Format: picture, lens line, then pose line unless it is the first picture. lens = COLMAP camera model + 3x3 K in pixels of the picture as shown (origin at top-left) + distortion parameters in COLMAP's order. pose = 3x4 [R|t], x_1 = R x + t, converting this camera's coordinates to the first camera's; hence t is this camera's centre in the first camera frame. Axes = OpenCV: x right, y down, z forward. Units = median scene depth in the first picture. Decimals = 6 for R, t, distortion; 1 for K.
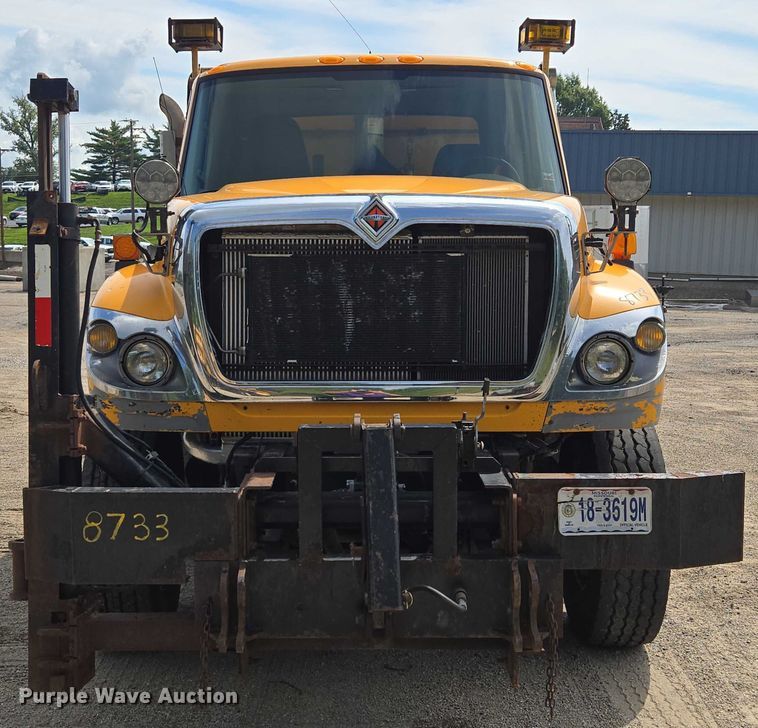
lens RADIAL K [[1930.3, 0, 379.0], [0, 1930.3, 364.0], [0, 0, 1]] dist [0.000912, -0.370917]
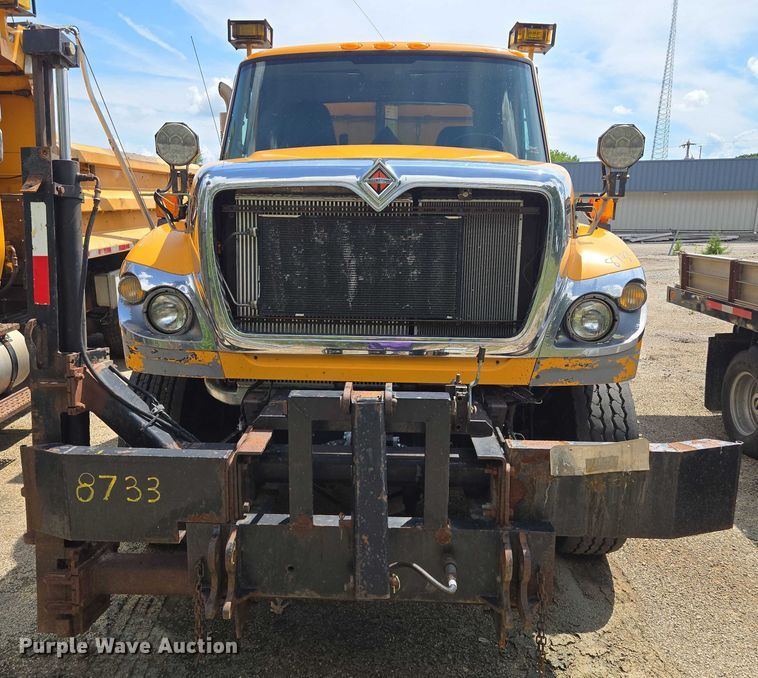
lens RADIAL K [[703.9, 0, 379.0], [0, 703.9, 339.0], [0, 0, 1]] dist [0.061055, -0.106280]
pose [[0.998450, 0.021619, -0.051291, 0.020340], [-0.015154, 0.992261, 0.123240, -0.037754], [0.053558, -0.122272, 0.991051, 0.608133]]
